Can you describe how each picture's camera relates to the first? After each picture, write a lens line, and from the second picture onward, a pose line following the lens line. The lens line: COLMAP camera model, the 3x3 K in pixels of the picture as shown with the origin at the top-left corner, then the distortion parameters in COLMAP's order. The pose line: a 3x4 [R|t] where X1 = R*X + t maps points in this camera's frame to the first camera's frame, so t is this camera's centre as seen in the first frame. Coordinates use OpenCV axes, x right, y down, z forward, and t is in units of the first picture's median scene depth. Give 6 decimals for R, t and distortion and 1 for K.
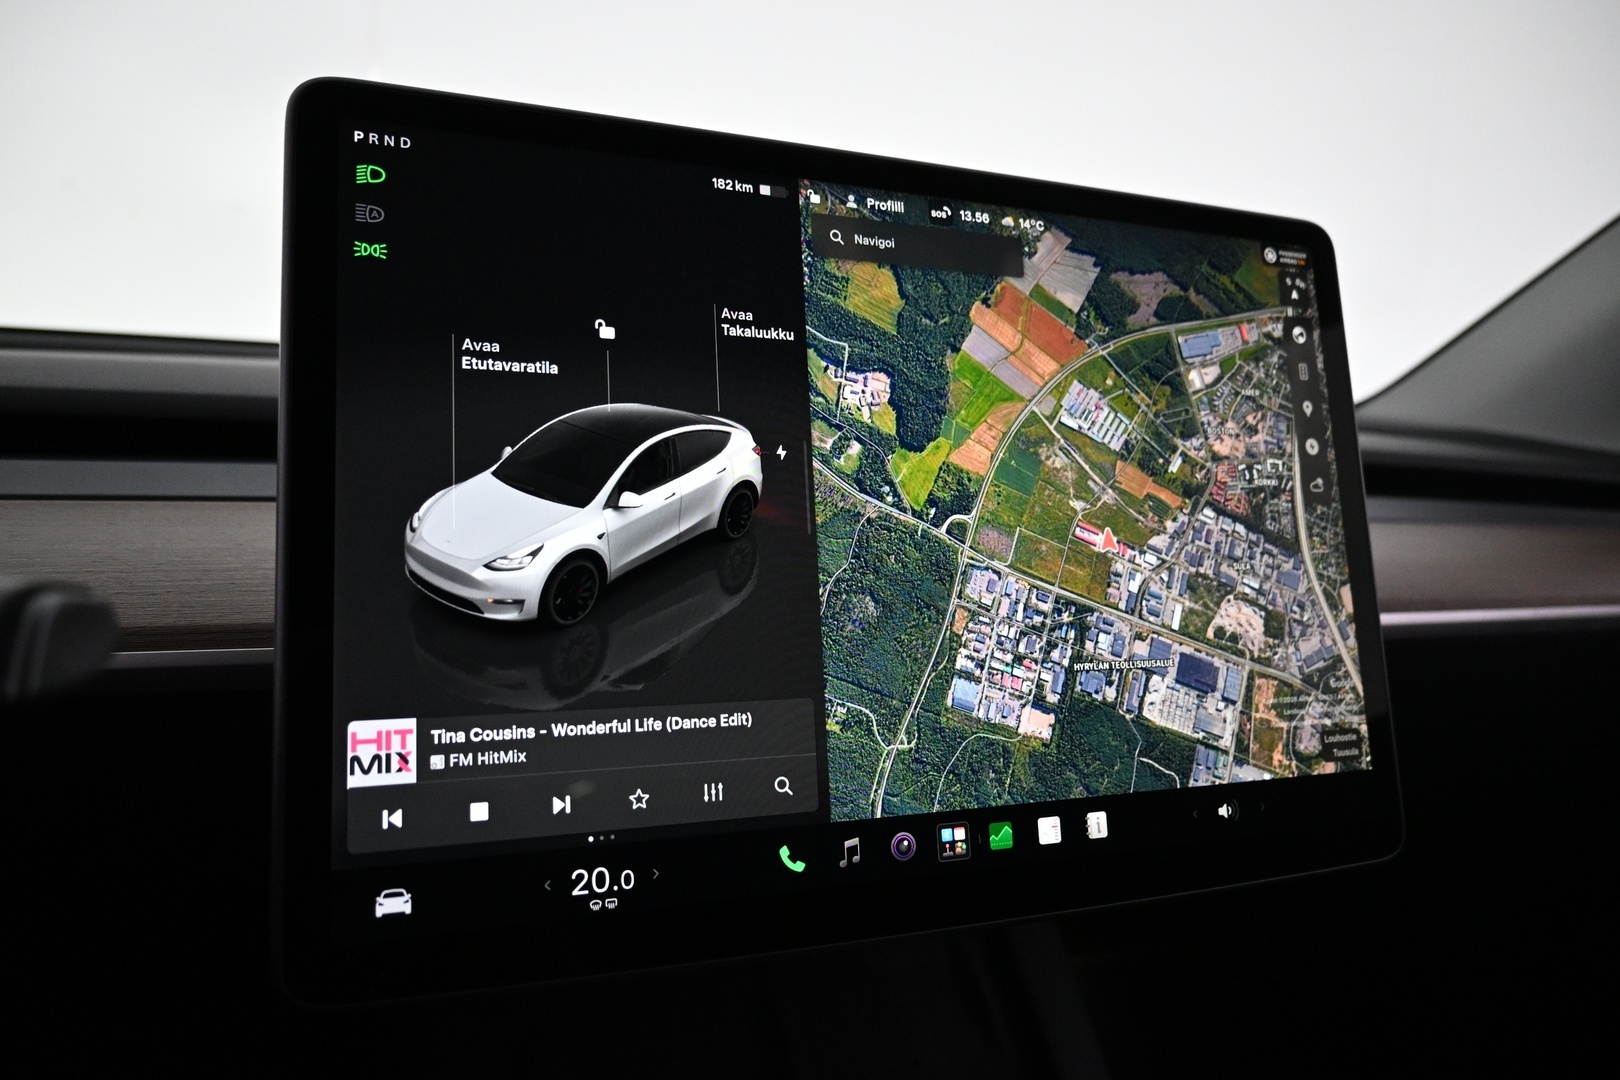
lens RADIAL K [[1112.6, 0, 810.0], [0, 1112.6, 540.0], [0, 0, 1]] dist [-0.002329, 0.000468]
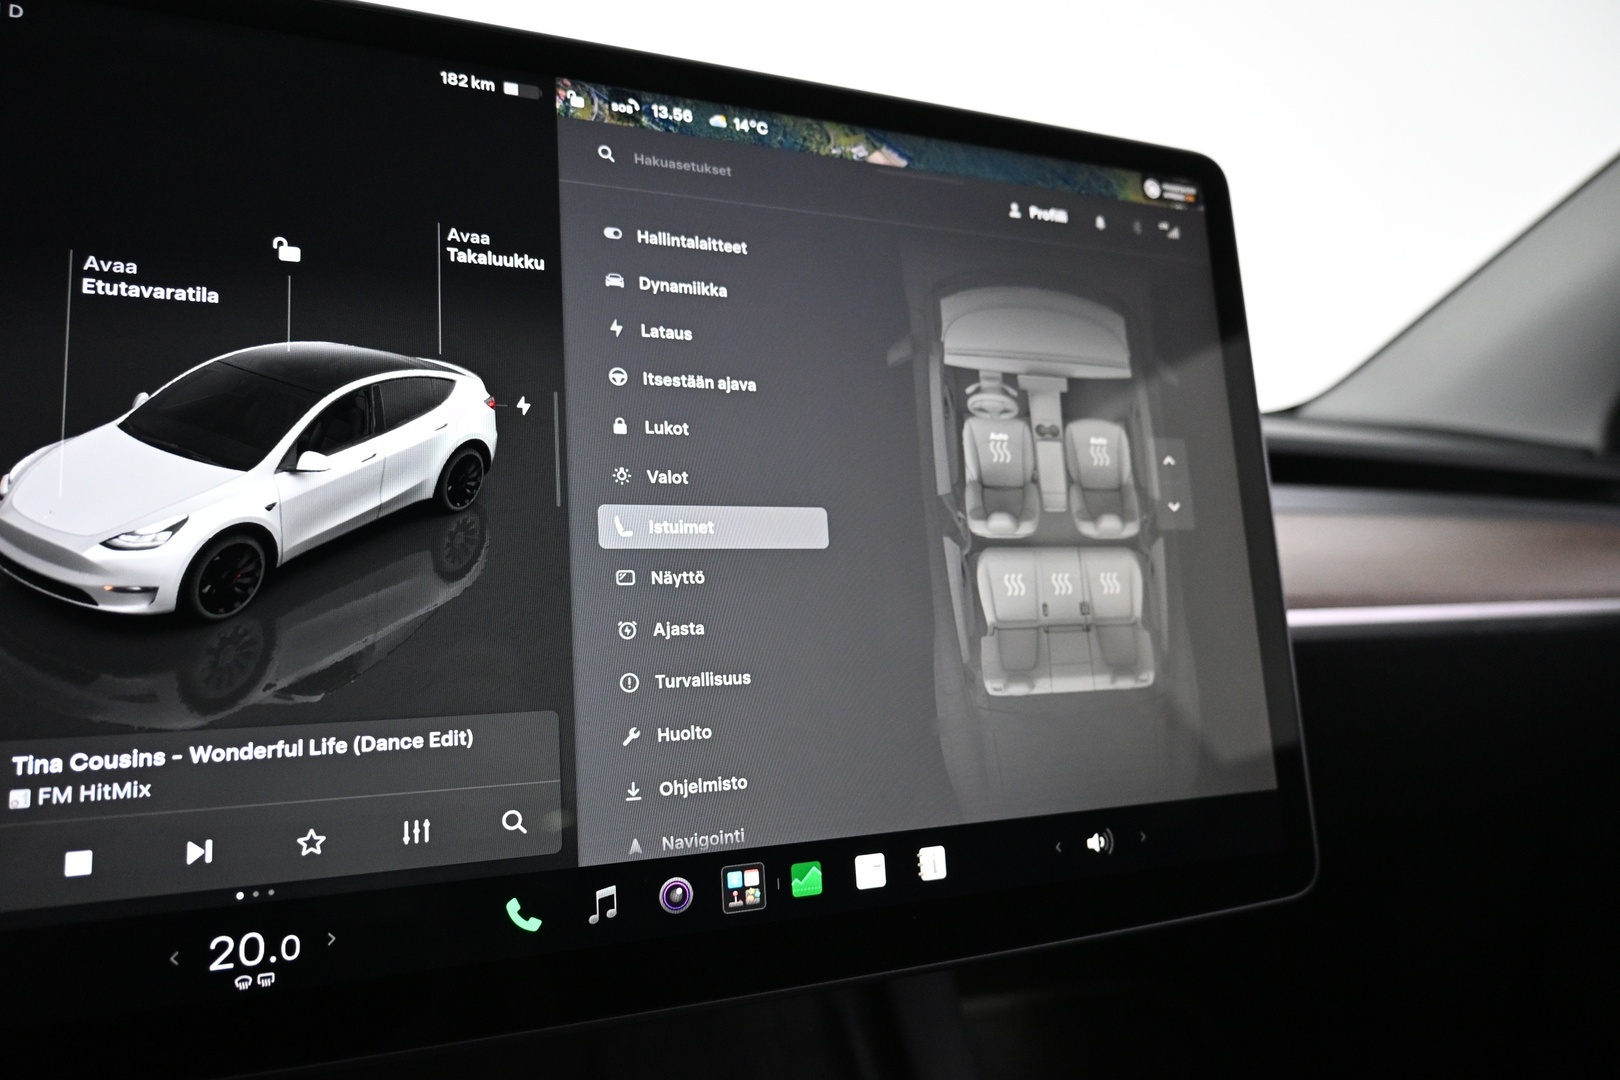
lens RADIAL K [[1112.6, 0, 810.0], [0, 1112.6, 540.0], [0, 0, 1]] dist [-0.002329, 0.000468]
pose [[0.999800, -0.010761, 0.016862, 0.181744], [0.011122, 0.999708, -0.021464, 0.041431], [-0.016626, 0.021647, 0.999627, 0.209237]]
